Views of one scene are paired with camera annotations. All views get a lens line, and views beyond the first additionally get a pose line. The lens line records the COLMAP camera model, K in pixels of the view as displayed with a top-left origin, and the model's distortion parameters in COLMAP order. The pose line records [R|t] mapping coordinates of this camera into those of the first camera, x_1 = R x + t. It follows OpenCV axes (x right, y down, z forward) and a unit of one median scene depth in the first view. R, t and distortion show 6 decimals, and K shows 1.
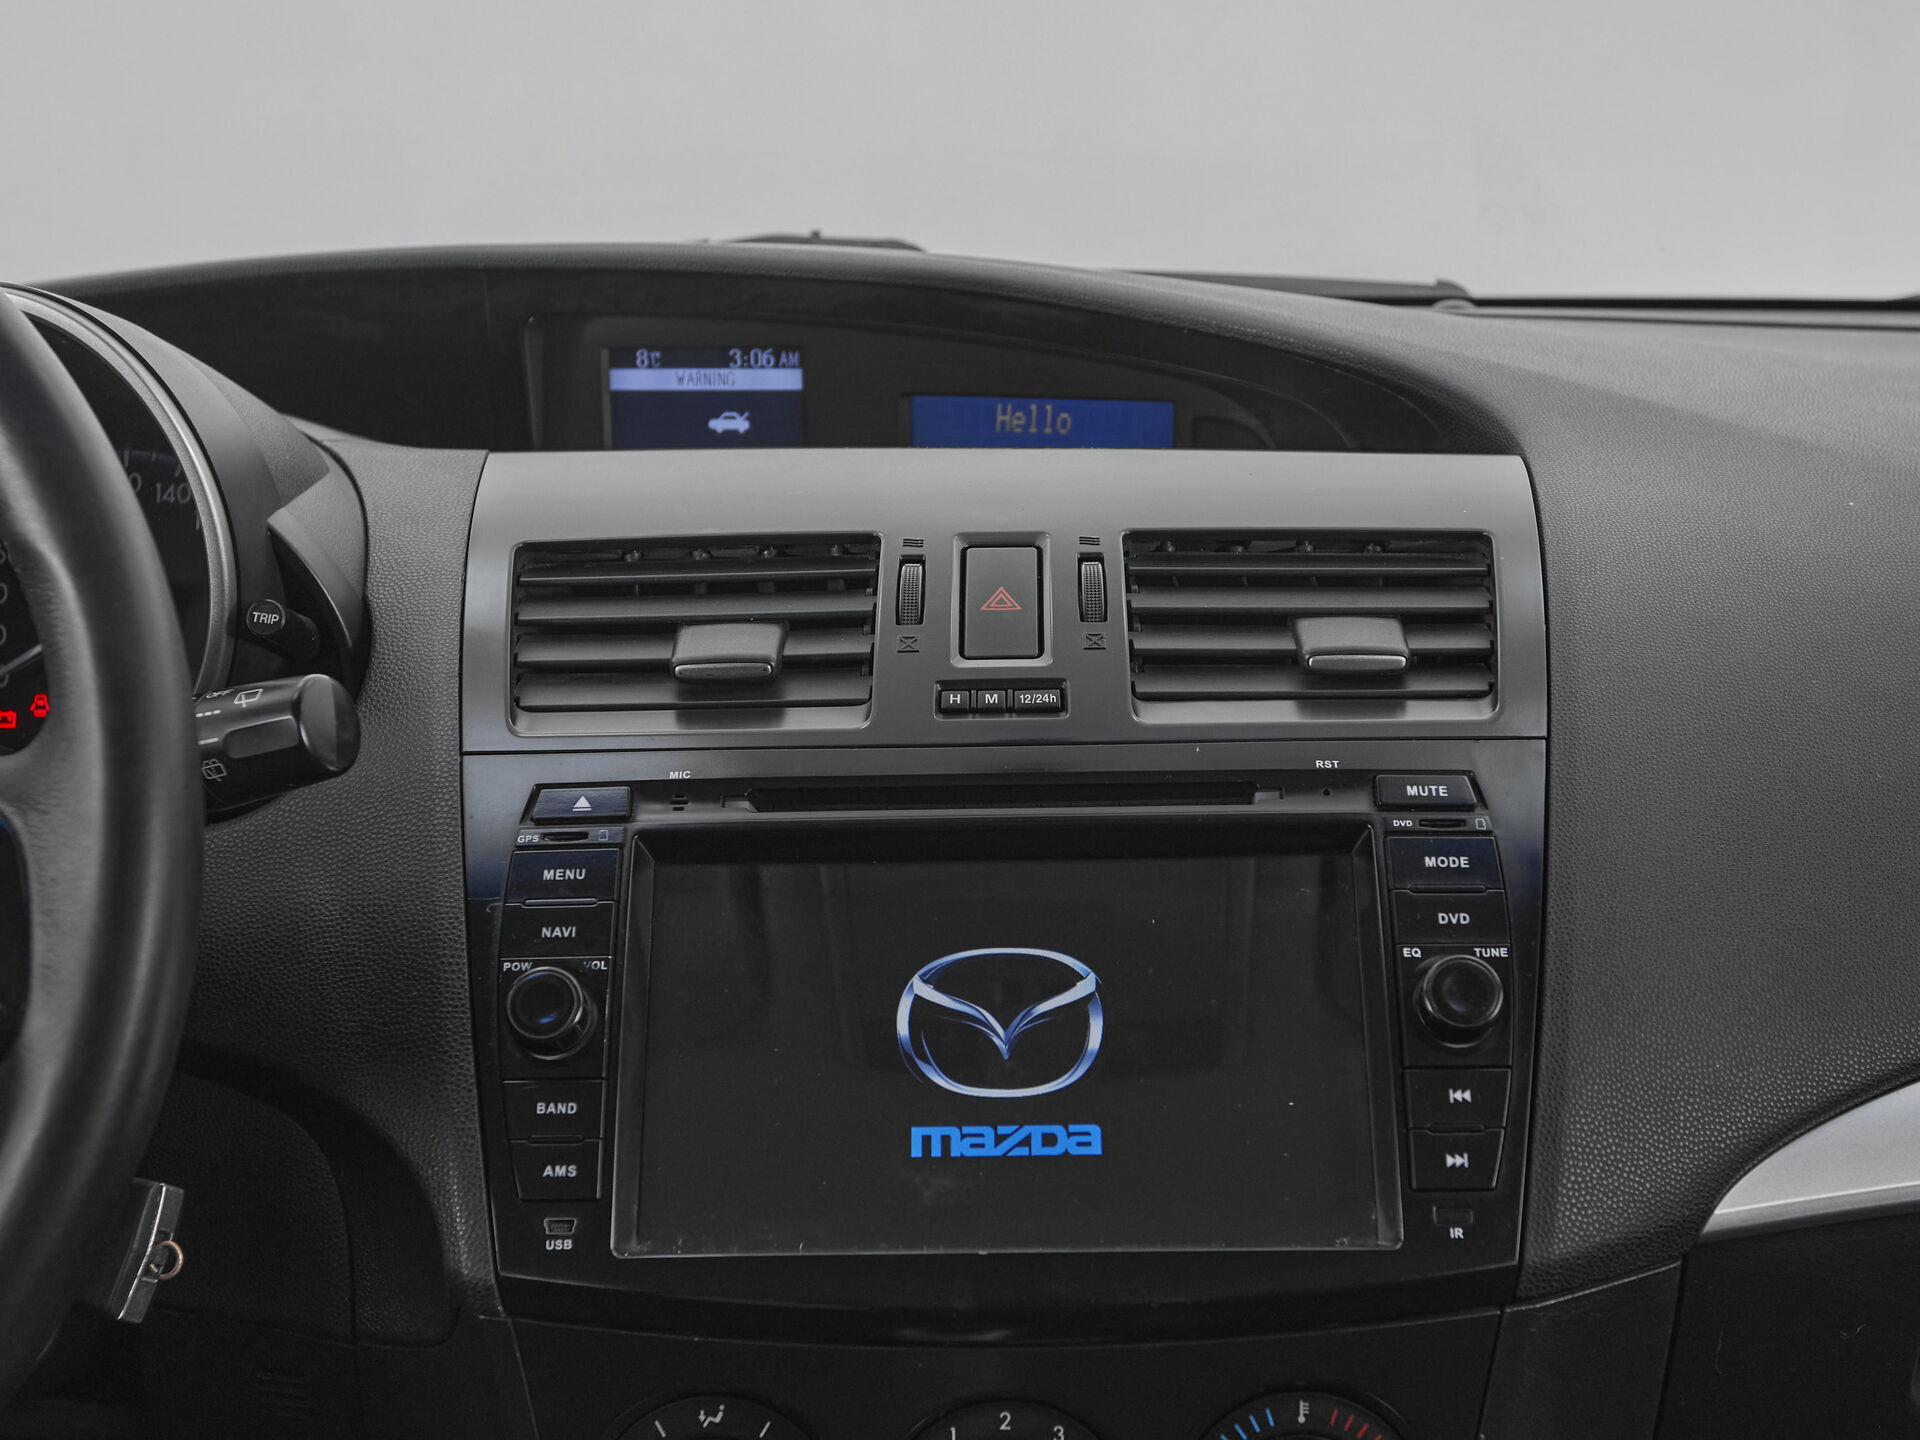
lens RADIAL K [[2440.7, 0, 957.6], [0, 2440.7, 753.8], [0, 0, 1]] dist [-0.027121, -0.010838]
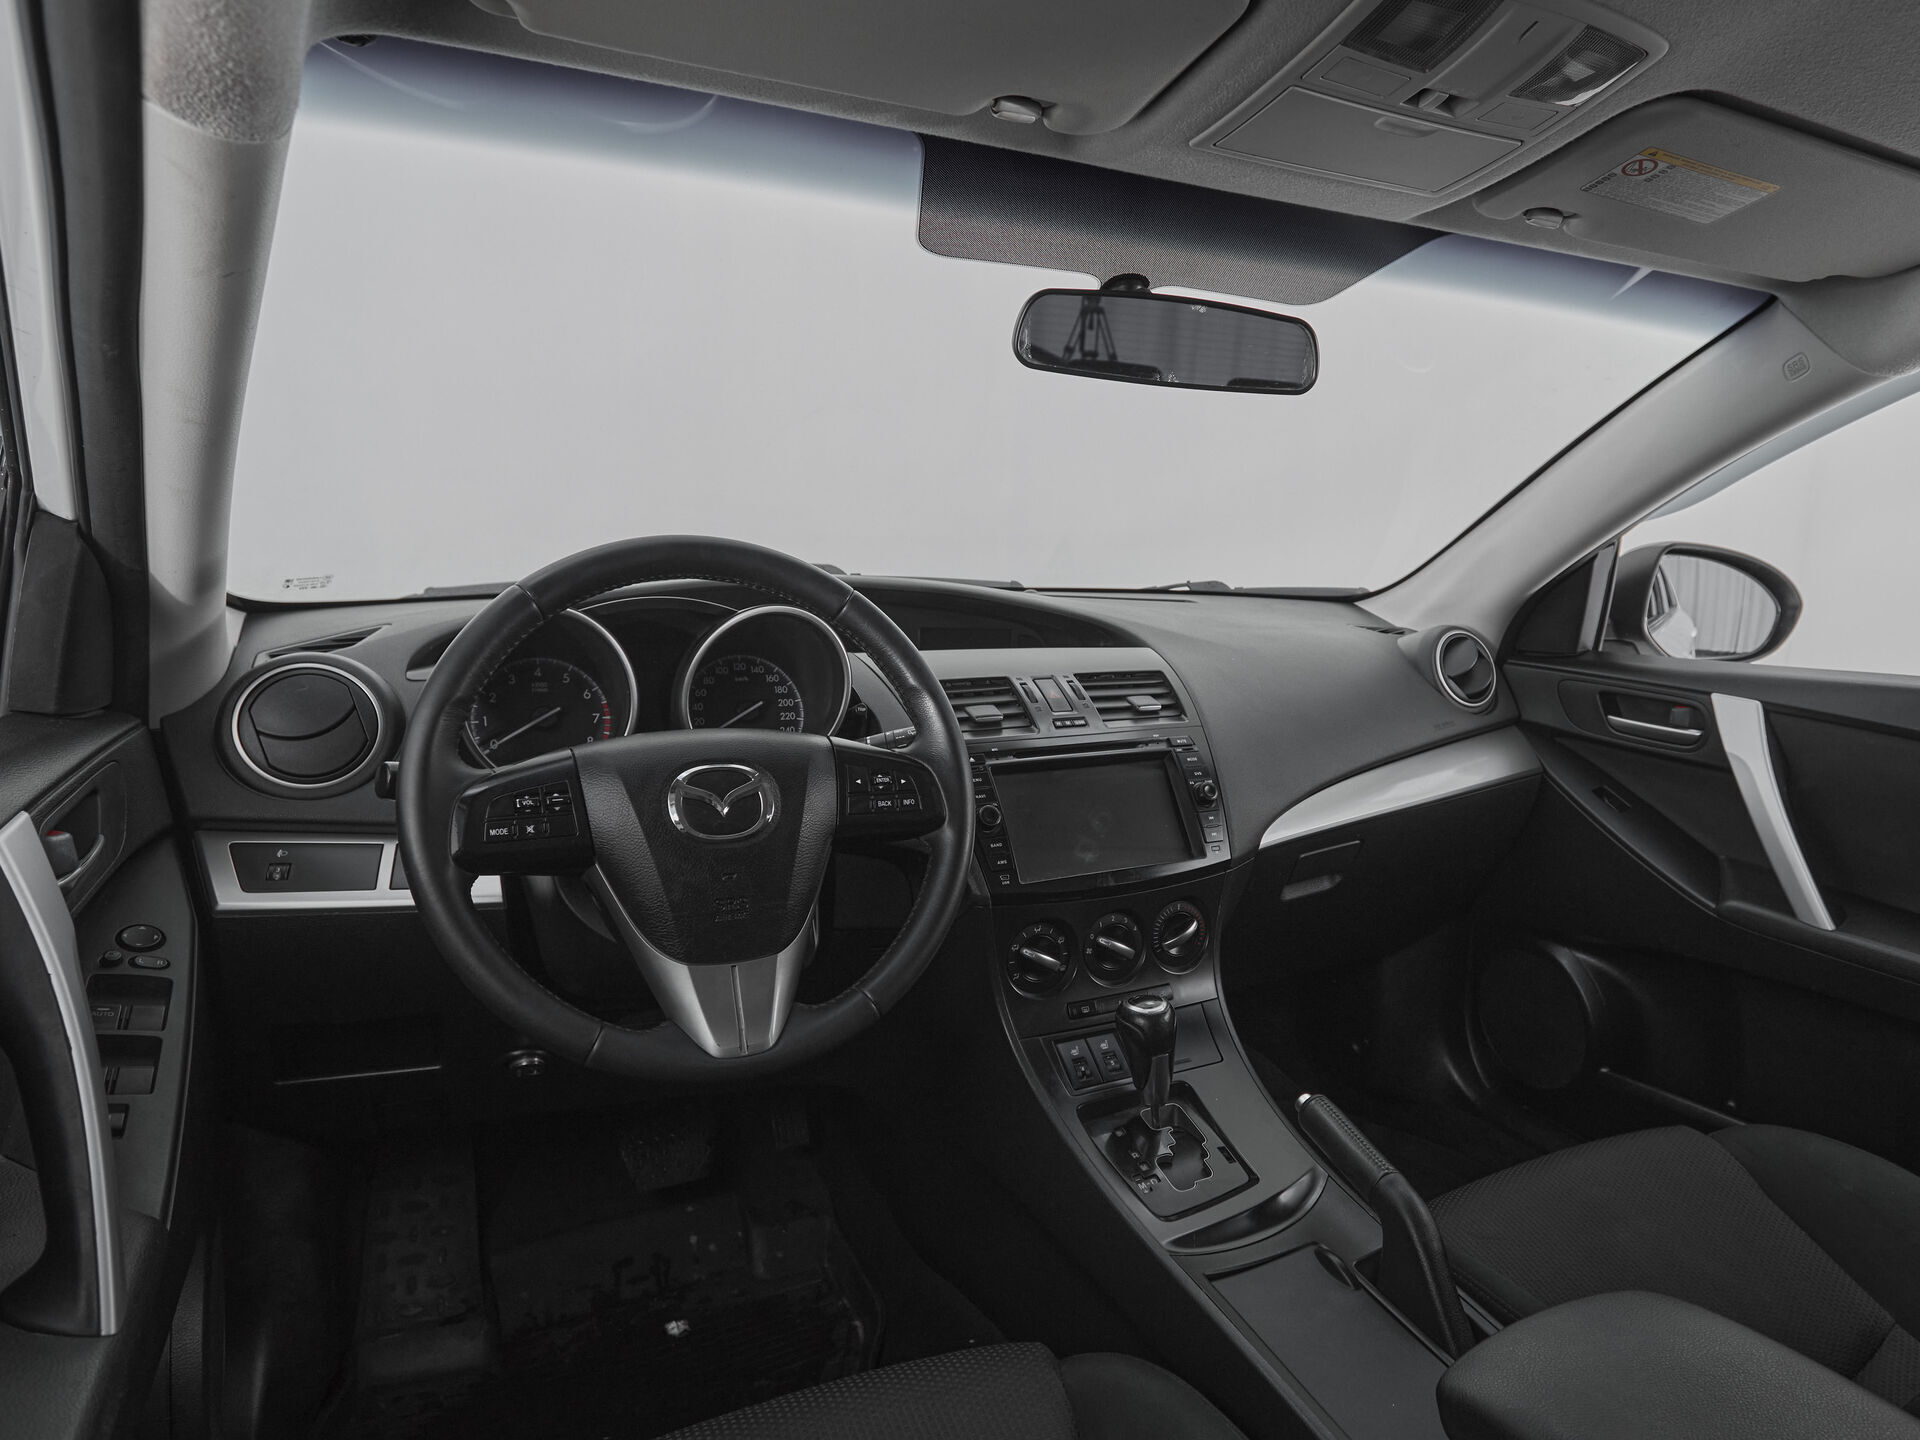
lens RADIAL K [[1191.8, 0, 1046.4], [0, 1191.8, 762.7], [0, 0, 1]] dist [-0.001965, 0.000575]
pose [[0.880701, -0.065948, 0.469060, -0.804711], [0.067610, 0.997623, 0.013317, 0.009264], [-0.468823, 0.019985, 0.883066, -0.486618]]
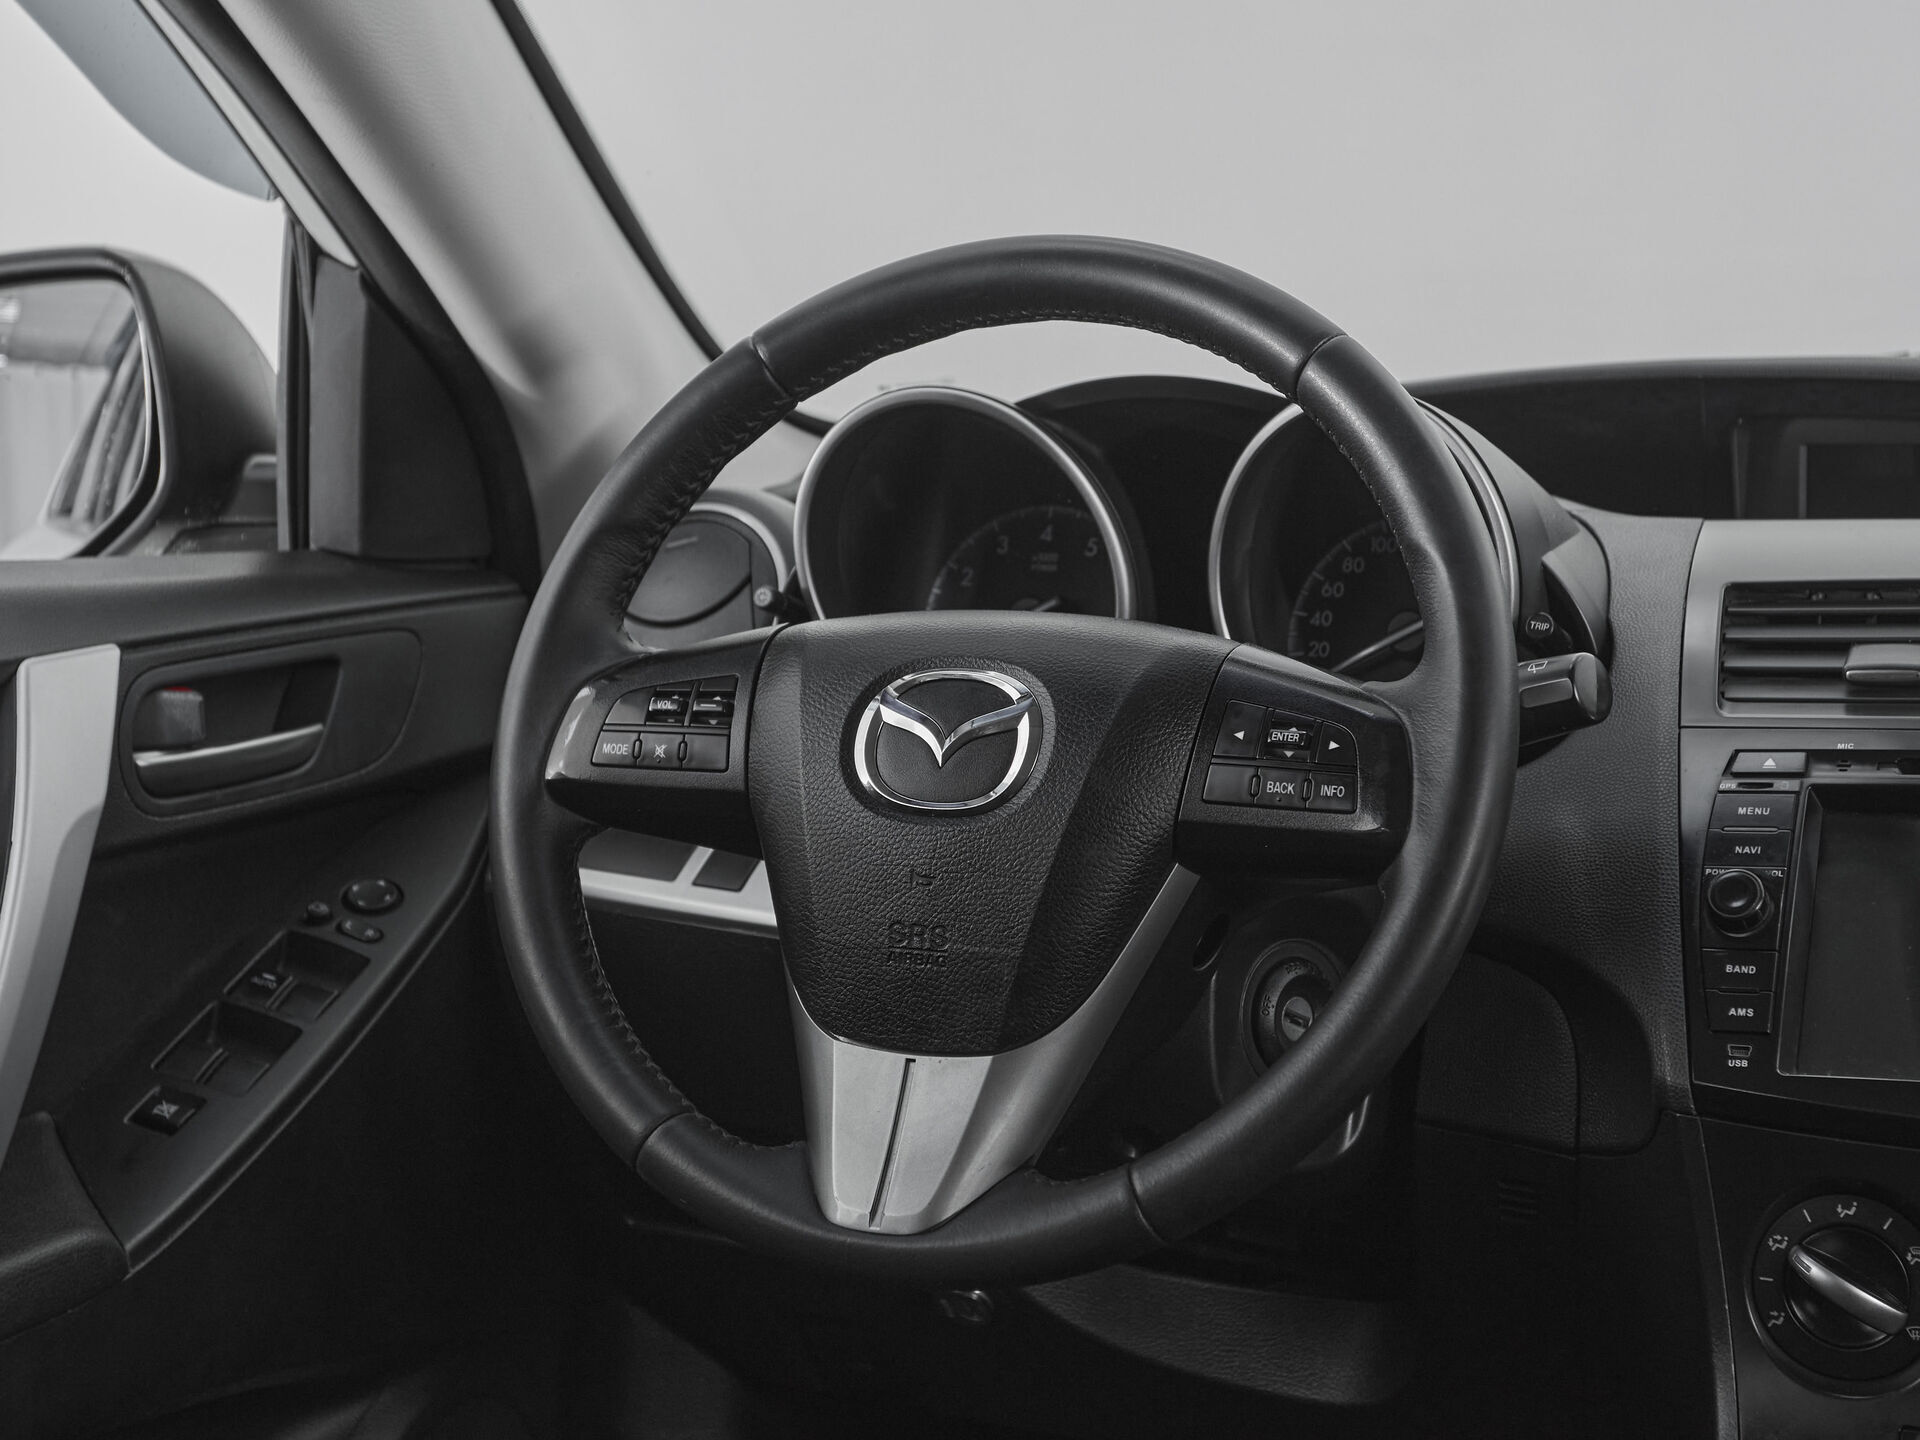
lens RADIAL K [[3091.5, 0, 952.5], [0, 3091.5, 684.3], [0, 0, 1]] dist [0.025634, -0.000991]
pose [[0.917226, 0.031327, -0.397135, 0.107115], [-0.072279, 0.993444, -0.088570, 0.155776], [0.391756, 0.109943, 0.913477, -0.723618]]
